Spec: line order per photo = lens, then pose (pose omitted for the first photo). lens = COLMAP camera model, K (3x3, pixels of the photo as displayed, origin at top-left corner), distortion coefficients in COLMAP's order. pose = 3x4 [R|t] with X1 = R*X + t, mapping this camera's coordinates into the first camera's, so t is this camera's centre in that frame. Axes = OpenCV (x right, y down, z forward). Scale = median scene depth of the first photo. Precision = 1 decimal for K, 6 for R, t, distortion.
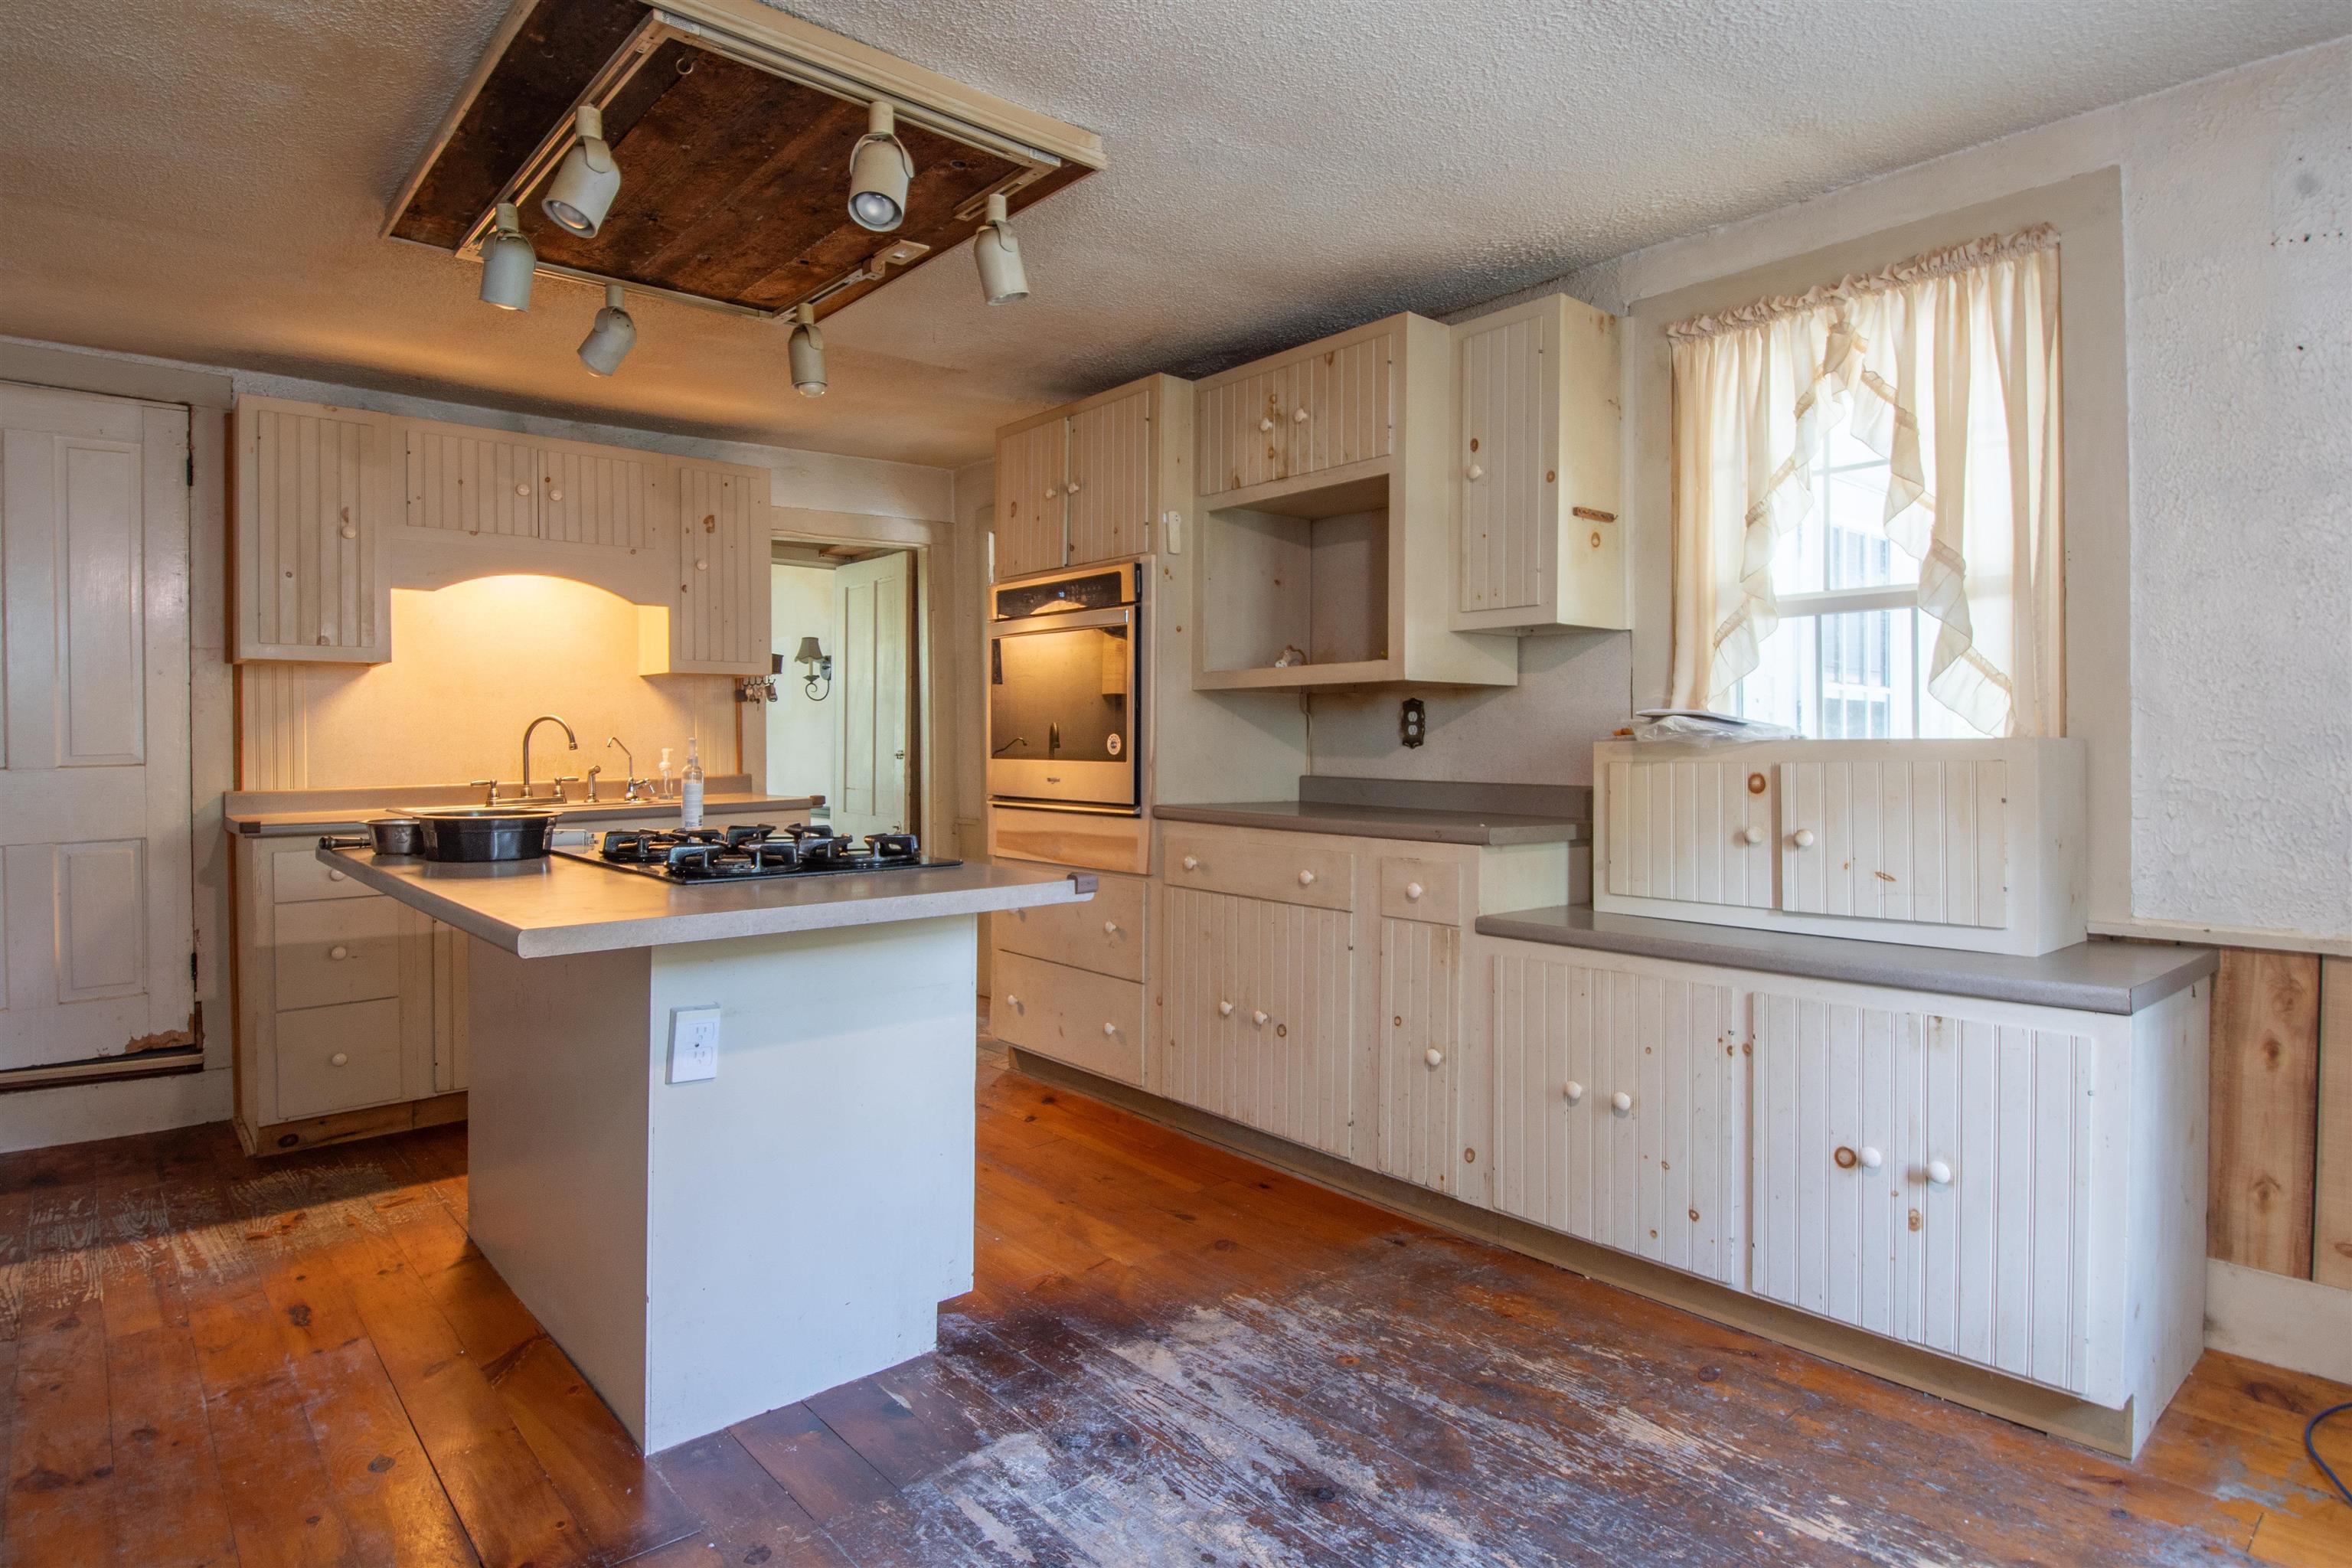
lens RADIAL K [[1233.6, 0, 1137.2], [0, 1233.6, 779.2], [0, 0, 1]] dist [0.033598, -0.042235]
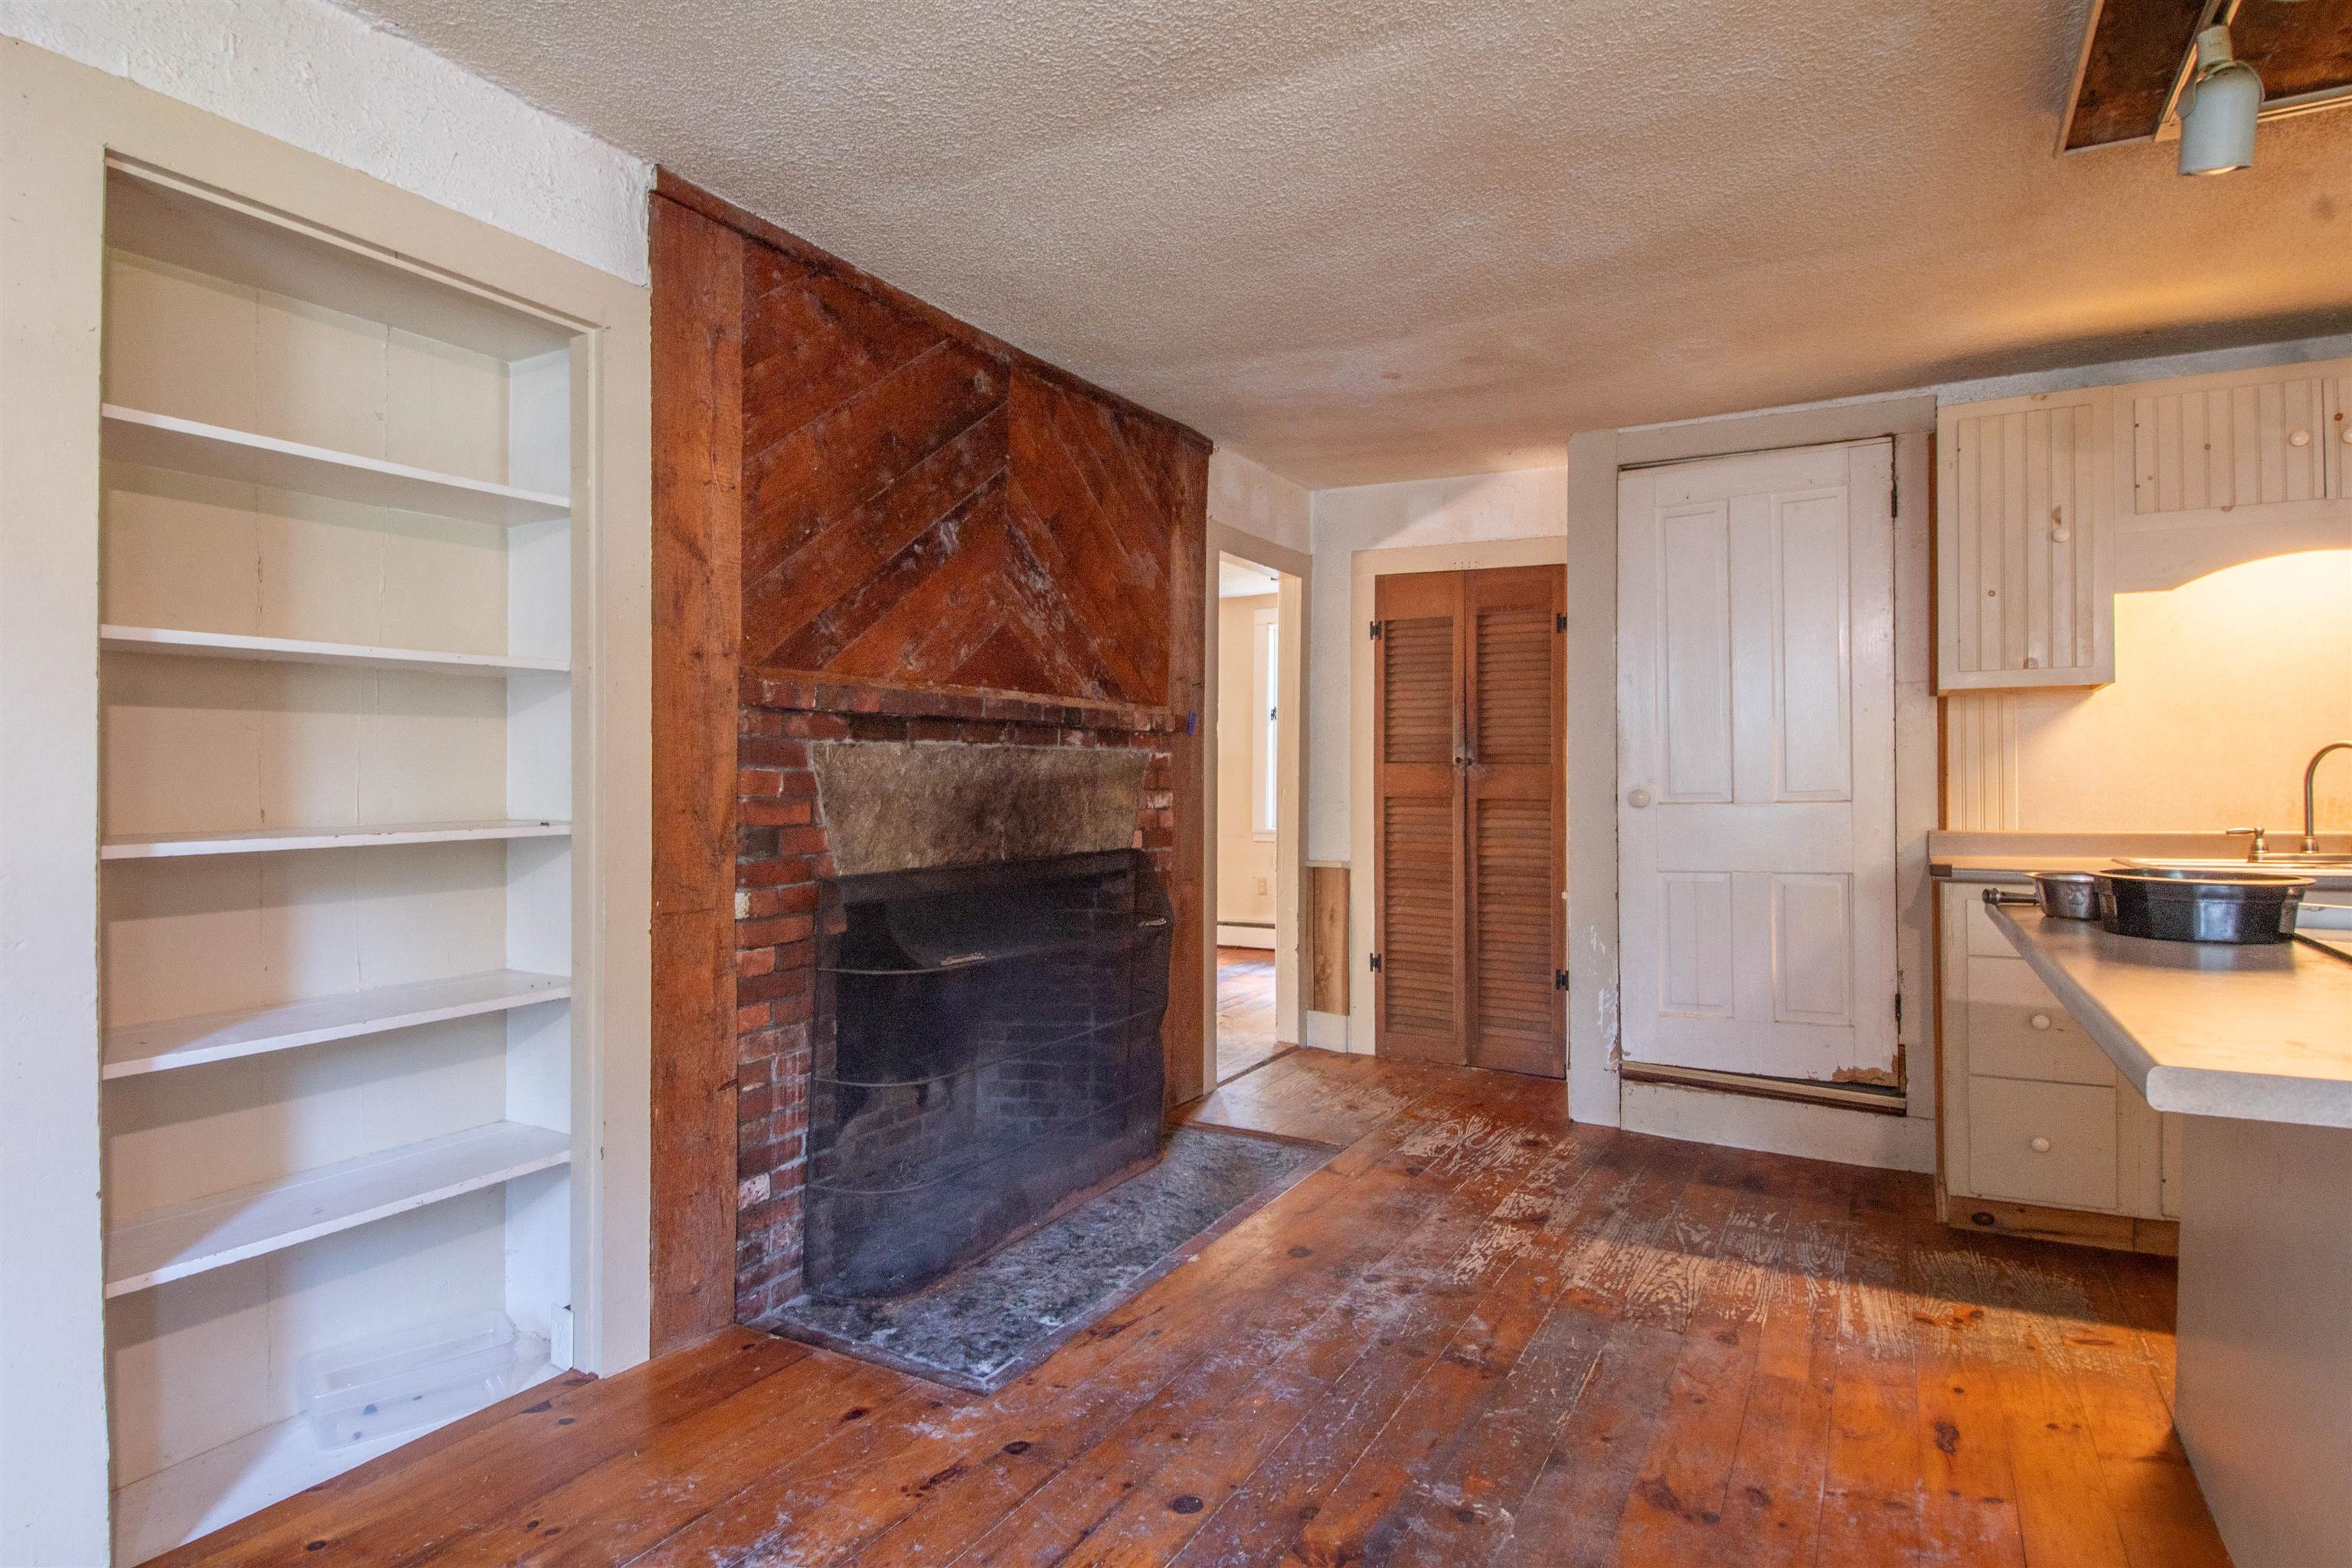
lens RADIAL K [[1233.6, 0, 1137.2], [0, 1233.6, 779.2], [0, 0, 1]] dist [0.033598, -0.042235]
pose [[0.318852, -0.002322, -0.947802, -0.025346], [-0.026936, 0.999571, -0.011510, -0.002359], [0.947422, 0.029200, 0.318652, 0.130091]]
